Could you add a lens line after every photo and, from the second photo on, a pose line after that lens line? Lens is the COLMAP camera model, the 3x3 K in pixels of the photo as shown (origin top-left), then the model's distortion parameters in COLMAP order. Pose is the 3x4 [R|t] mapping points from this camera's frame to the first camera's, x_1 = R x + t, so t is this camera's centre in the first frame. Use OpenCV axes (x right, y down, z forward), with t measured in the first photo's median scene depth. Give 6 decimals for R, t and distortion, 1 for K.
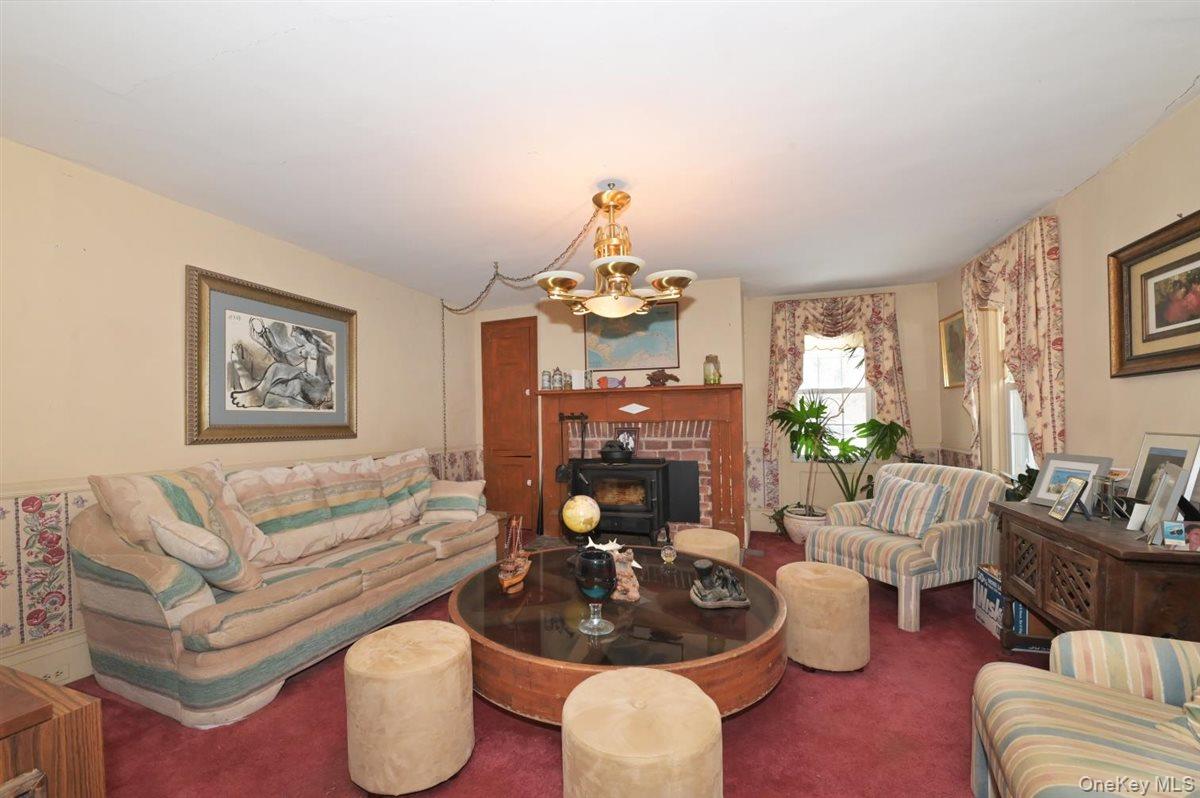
lens RADIAL K [[504.3, 0, 599.1], [0, 504.3, 425.7], [0, 0, 1]] dist [-0.001081, -0.000132]
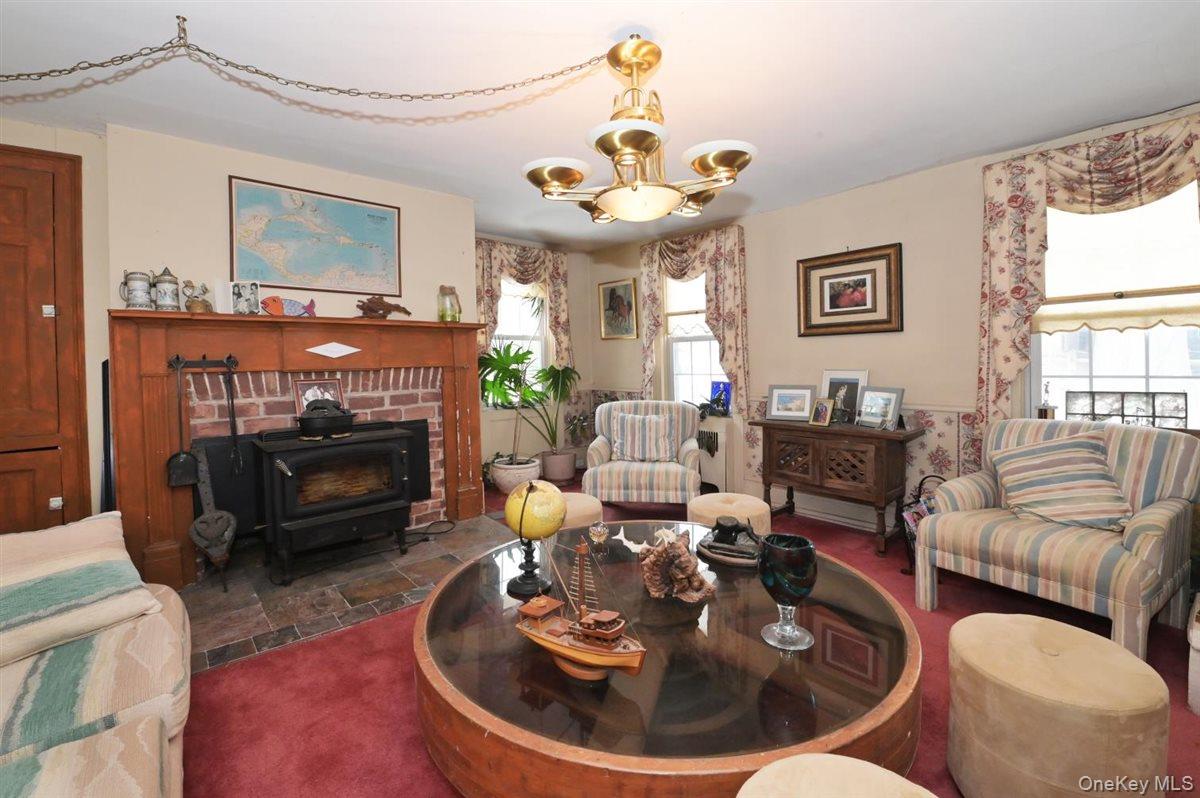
lens RADIAL K [[499.1, 0, 599.3], [0, 499.1, 370.1], [0, 0, 1]] dist [0.000374, -0.000013]
pose [[0.482901, -0.010707, 0.875610, -0.349870], [0.020900, 0.999781, 0.000700, -0.000649], [-0.875426, 0.017962, 0.483019, 0.389008]]
